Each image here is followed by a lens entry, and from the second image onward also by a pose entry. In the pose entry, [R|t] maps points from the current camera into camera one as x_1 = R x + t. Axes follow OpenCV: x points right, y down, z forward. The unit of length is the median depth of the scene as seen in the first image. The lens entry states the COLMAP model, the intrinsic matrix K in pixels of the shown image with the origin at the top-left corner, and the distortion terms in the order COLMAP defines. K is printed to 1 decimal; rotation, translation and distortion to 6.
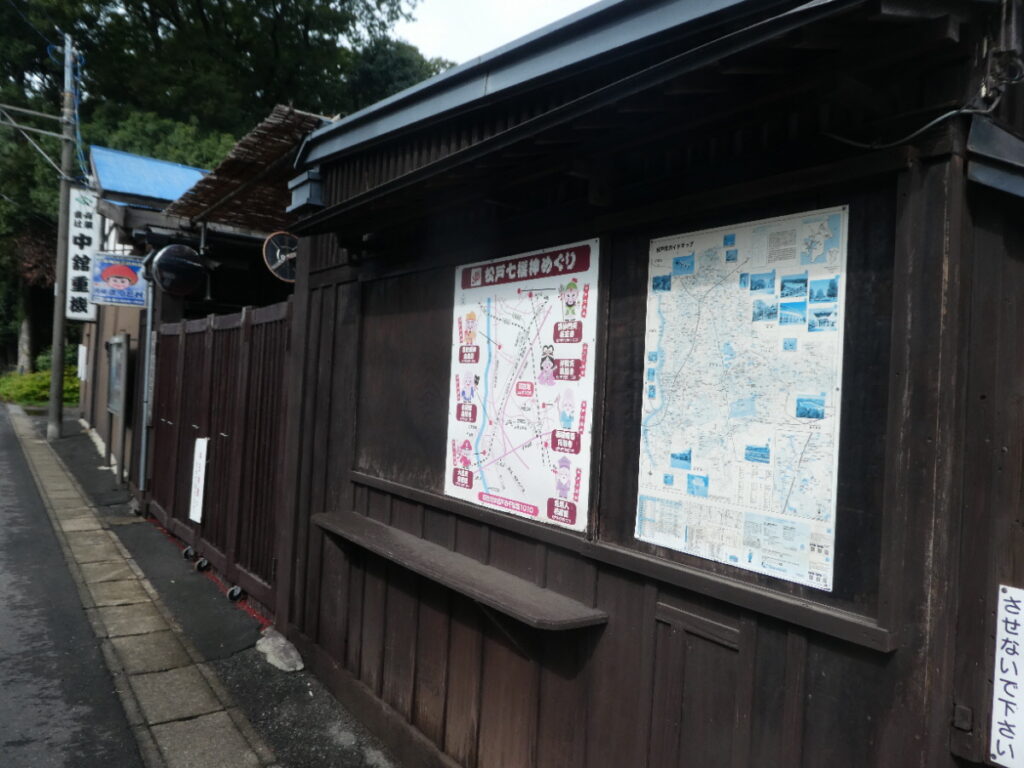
lens RADIAL K [[739.5, 0, 517.9], [0, 739.5, 379.9], [0, 0, 1]] dist [-0.012509, -0.006478]
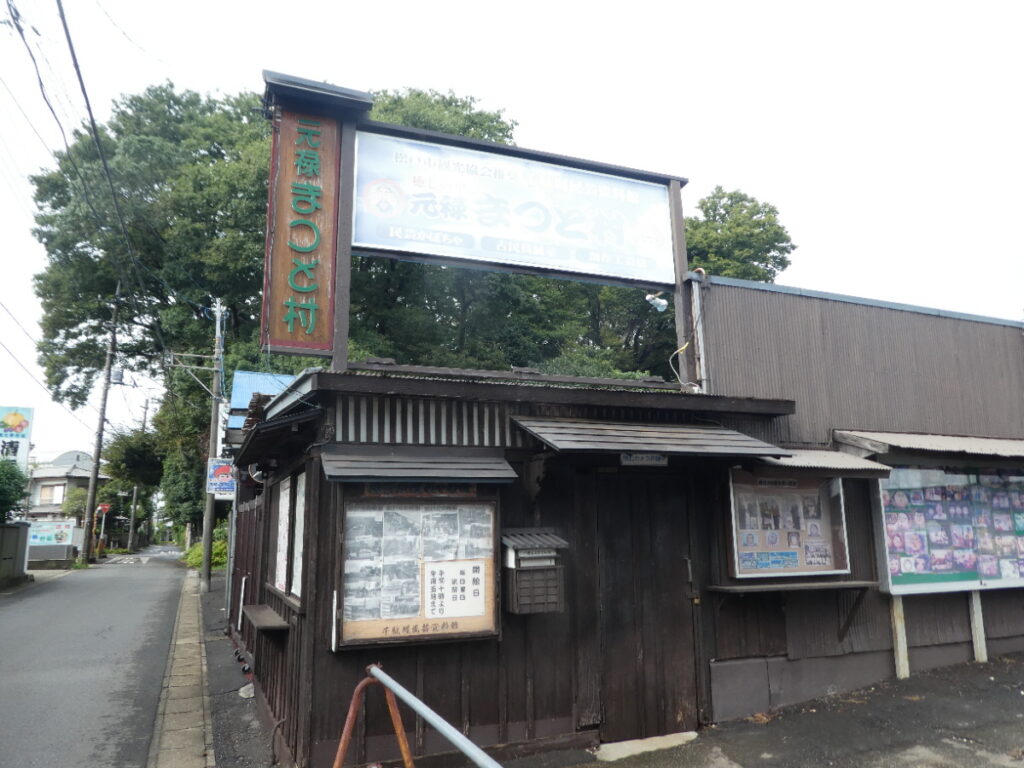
lens RADIAL K [[739.5, 0, 517.9], [0, 739.5, 379.9], [0, 0, 1]] dist [-0.012509, -0.006478]
pose [[0.973461, -0.105239, -0.203219, 0.696541], [0.063534, 0.977365, -0.201796, 0.026997], [0.219856, 0.183529, 0.958113, -0.660794]]
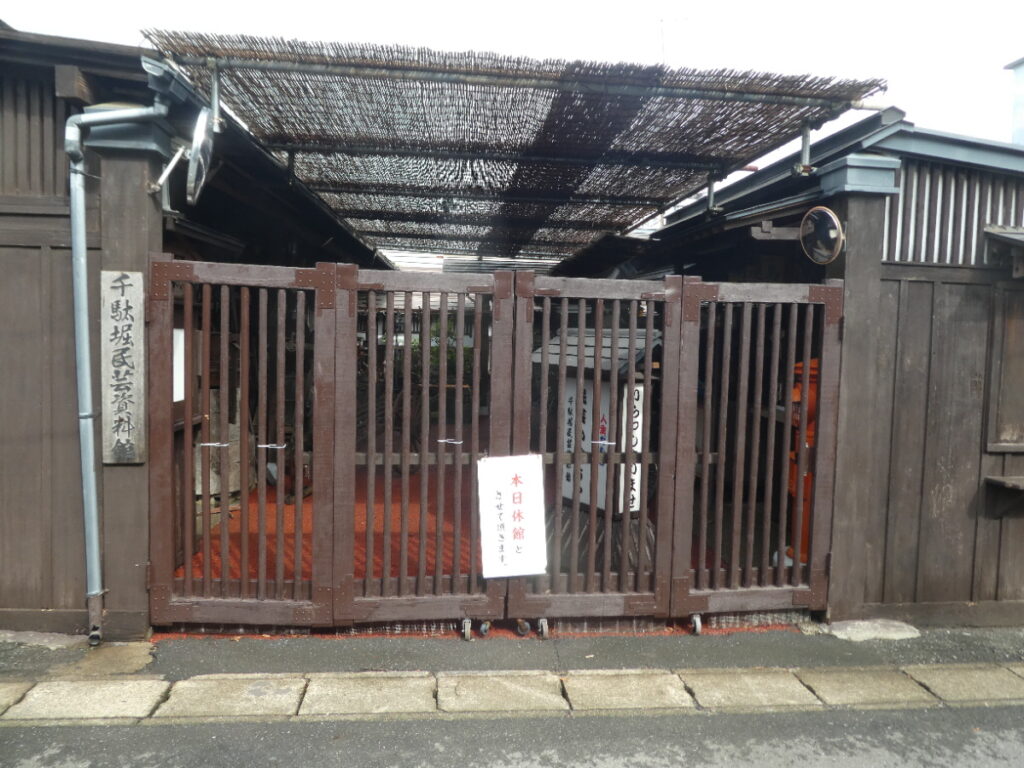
lens RADIAL K [[739.5, 0, 517.9], [0, 739.5, 379.9], [0, 0, 1]] dist [-0.012509, -0.006478]
pose [[0.501535, -0.097723, 0.859600, -1.322448], [-0.006708, 0.993131, 0.116817, -0.095331], [-0.865111, -0.064354, 0.497435, 0.864418]]
